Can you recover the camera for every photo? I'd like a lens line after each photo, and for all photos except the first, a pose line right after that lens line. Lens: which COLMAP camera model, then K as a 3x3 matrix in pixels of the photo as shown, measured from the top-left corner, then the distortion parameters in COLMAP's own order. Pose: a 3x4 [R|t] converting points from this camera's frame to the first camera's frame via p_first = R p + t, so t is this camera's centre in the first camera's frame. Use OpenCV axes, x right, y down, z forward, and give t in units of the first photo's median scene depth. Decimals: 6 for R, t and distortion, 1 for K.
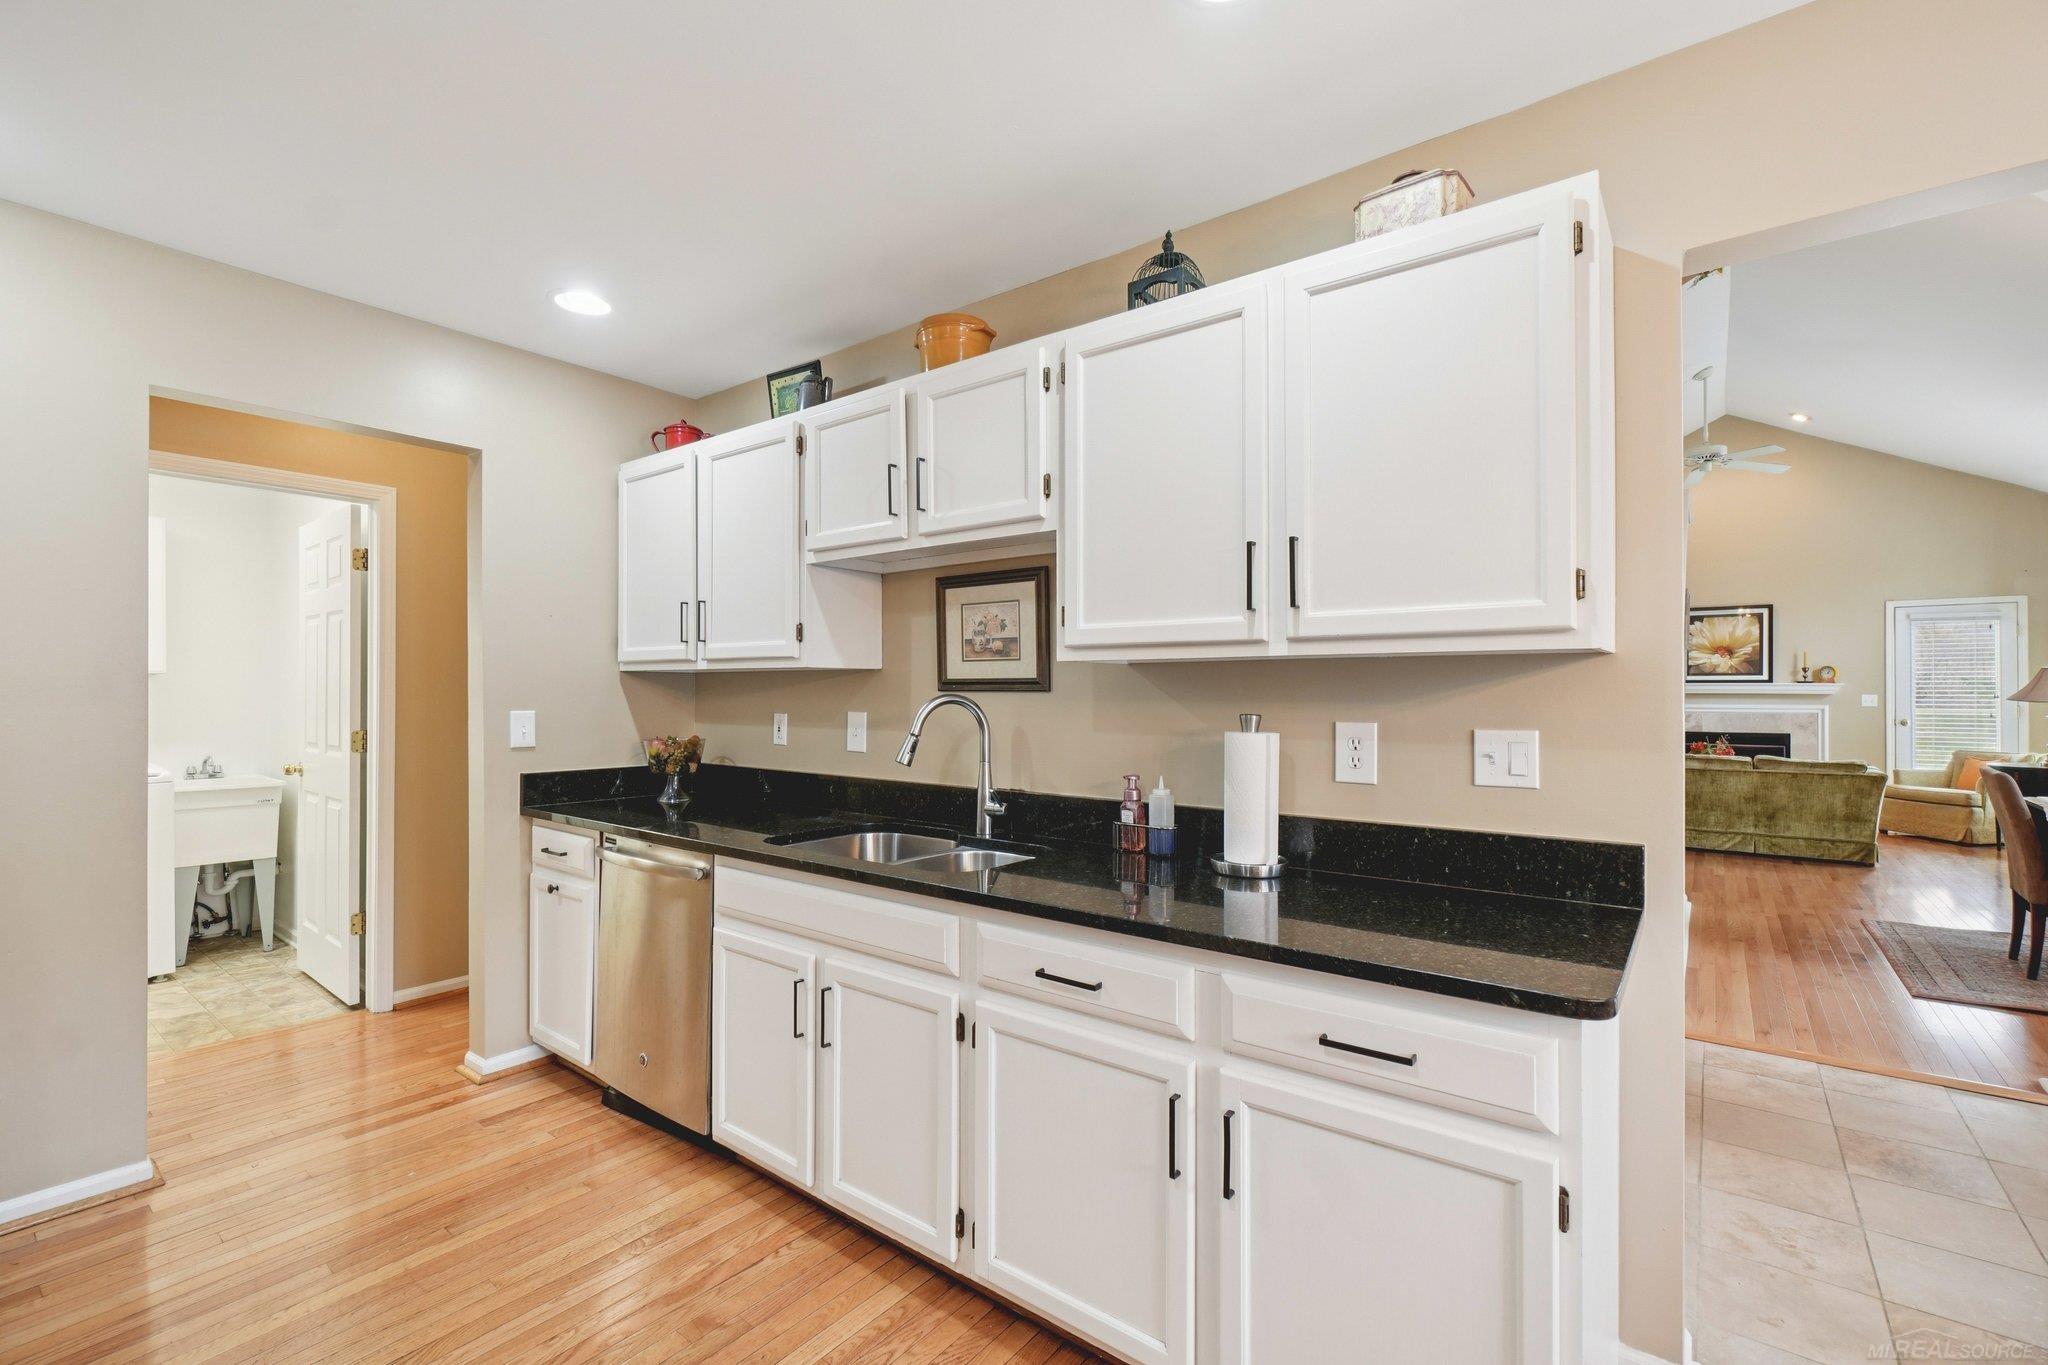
lens RADIAL K [[886.3, 0, 1032.0], [0, 886.3, 687.0], [0, 0, 1]] dist [-0.002036, 0.000217]
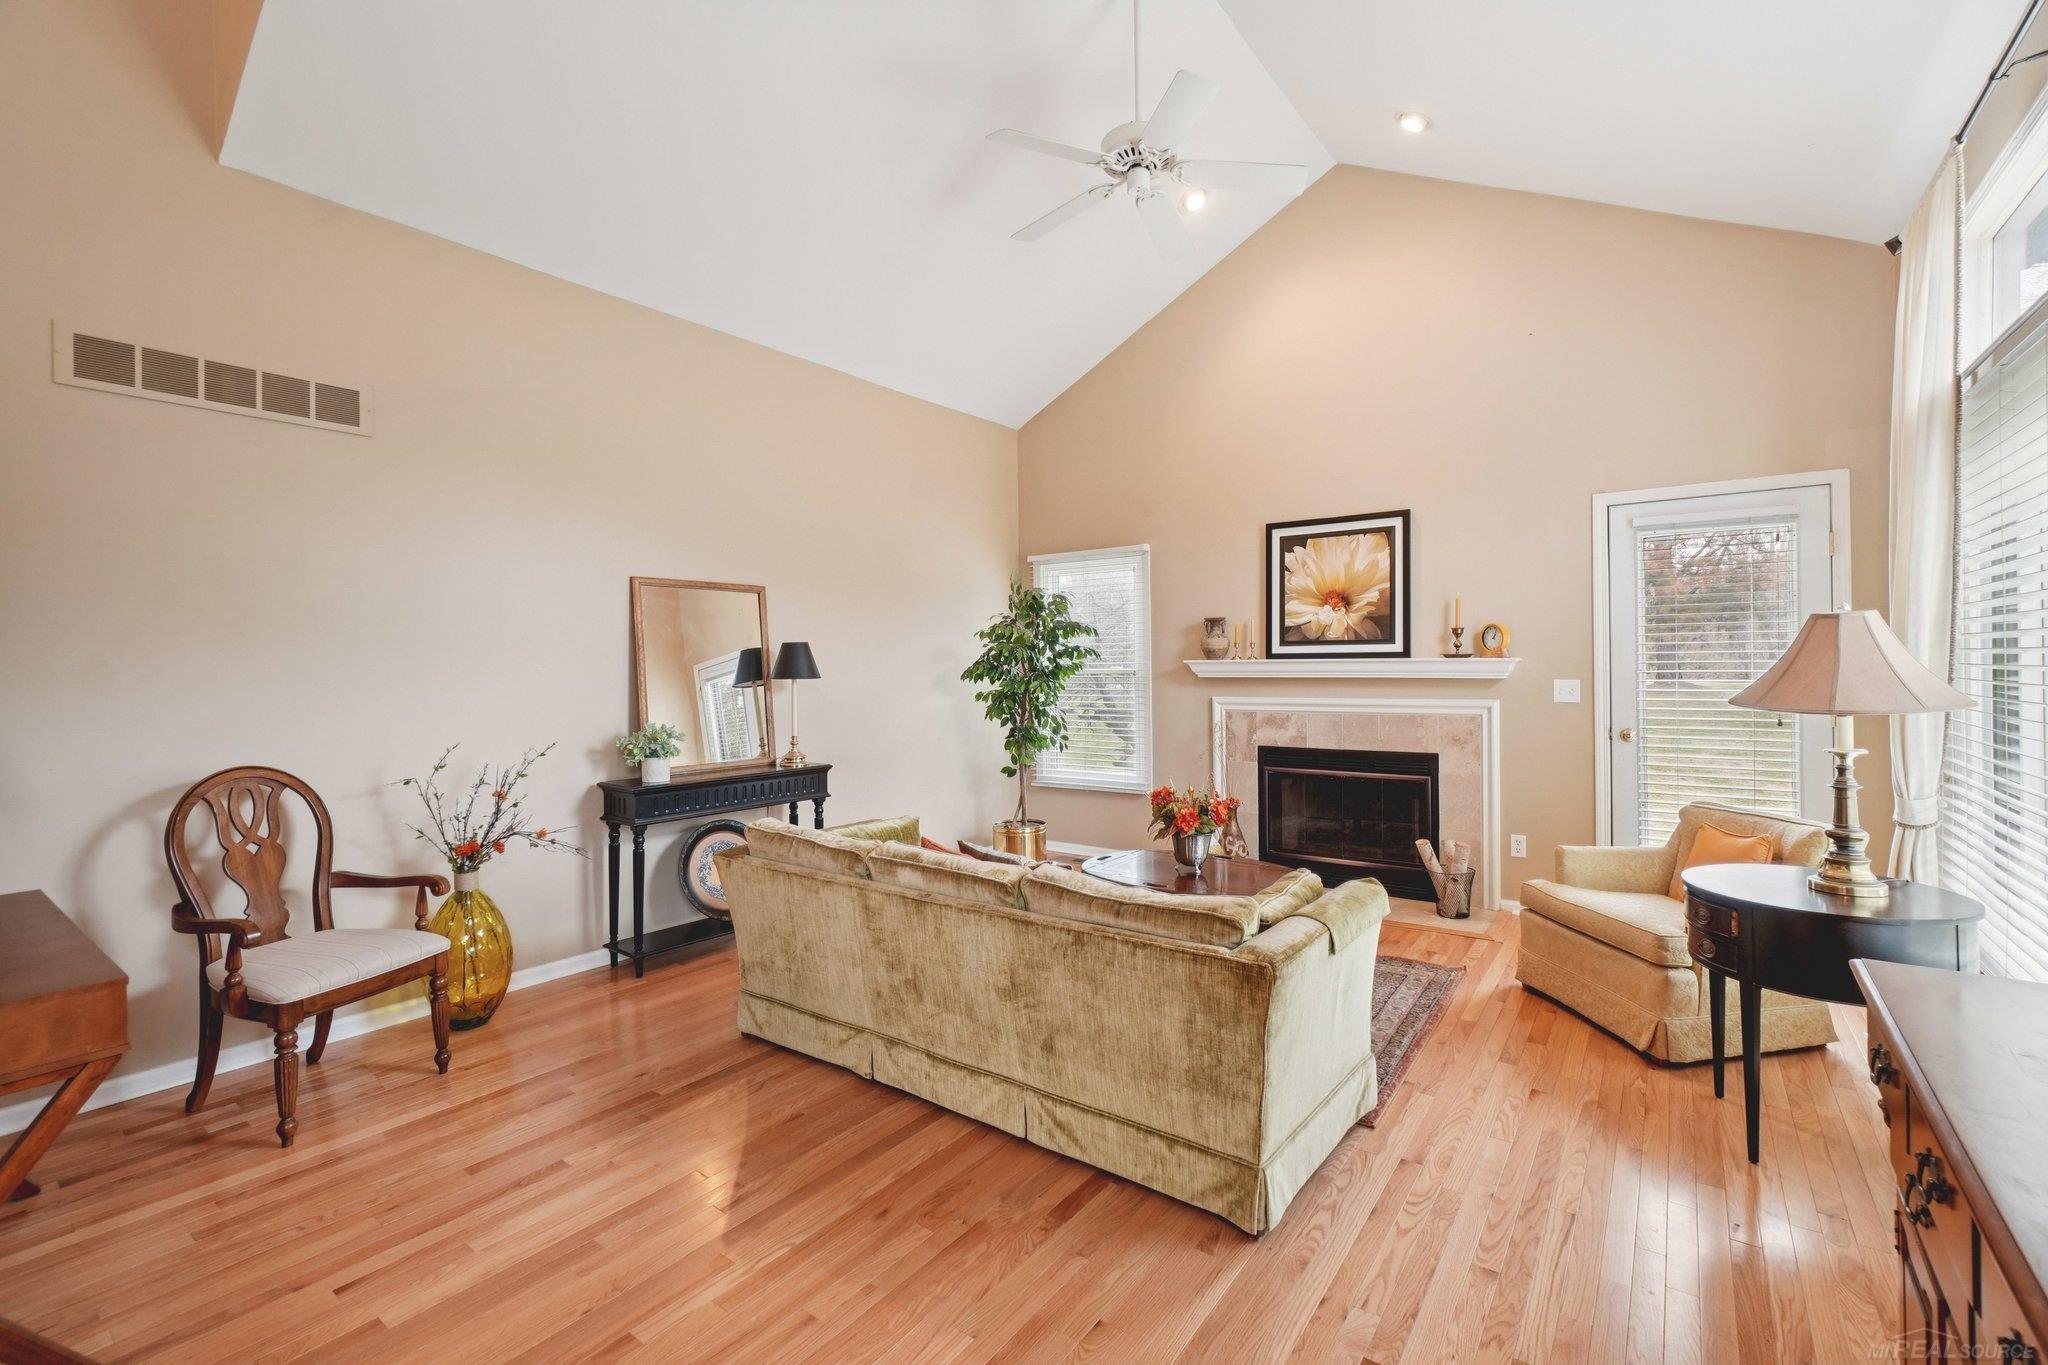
lens RADIAL K [[896.5, 0, 1026.5], [0, 896.5, 664.5], [0, 0, 1]] dist [-0.000704, 0.000215]
pose [[0.999792, -0.011546, 0.016822, 0.635341], [0.011470, 0.999924, 0.004554, -0.006074], [-0.016874, -0.004360, 0.999848, 0.496715]]
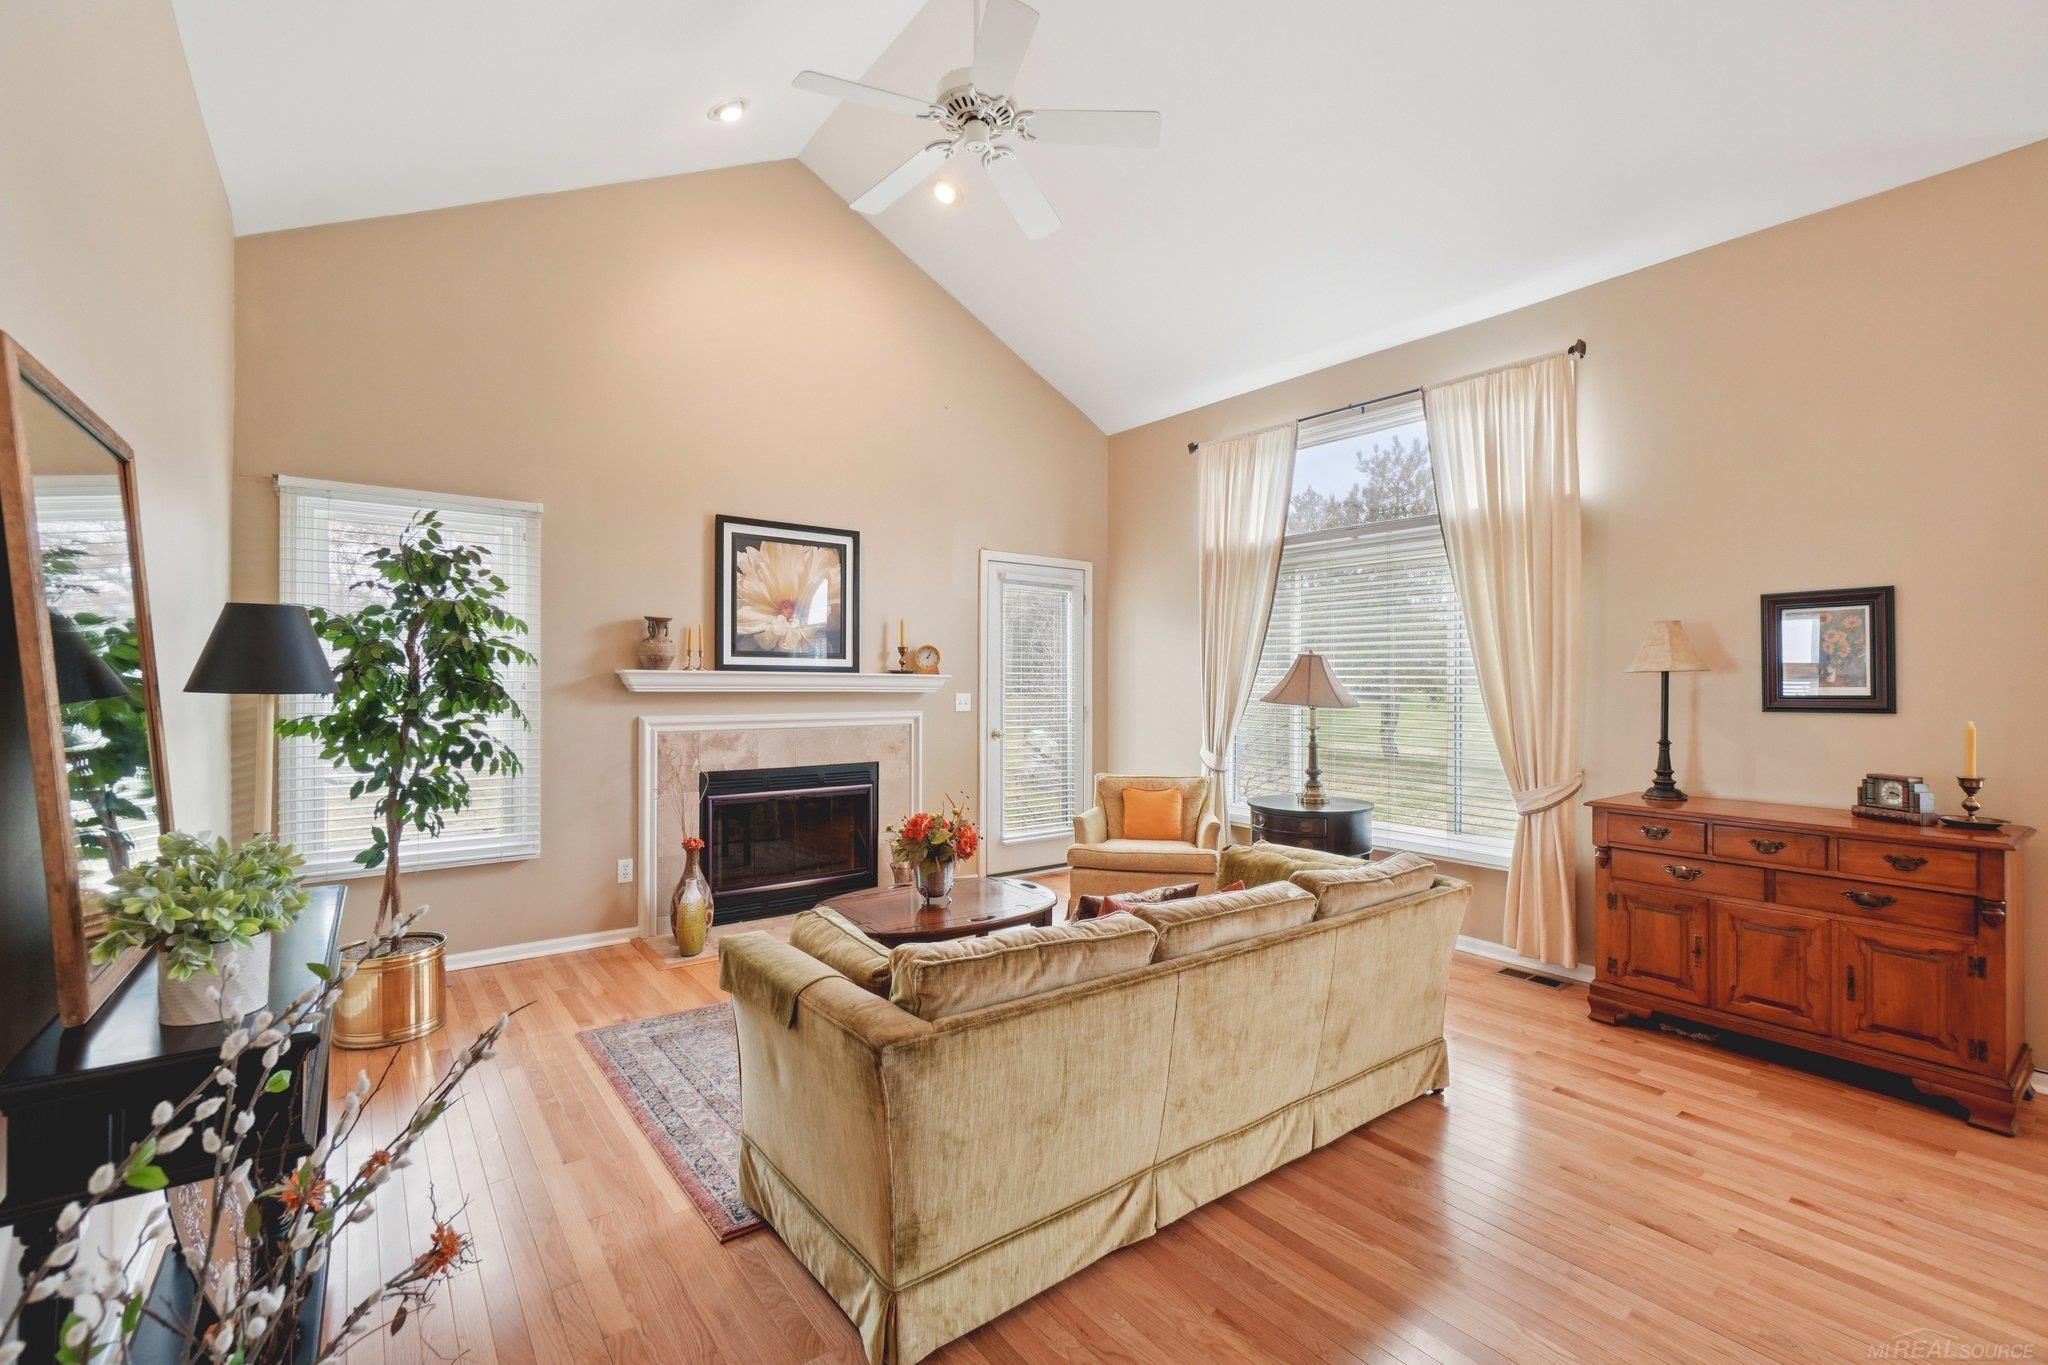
lens RADIAL K [[886.3, 0, 1032.0], [0, 886.3, 687.0], [0, 0, 1]] dist [-0.002036, 0.000217]
pose [[0.260462, -0.002868, 0.965480, 0.347633], [-0.007240, 0.999962, 0.004924, 0.000780], [-0.965457, -0.008273, 0.260431, 0.795608]]
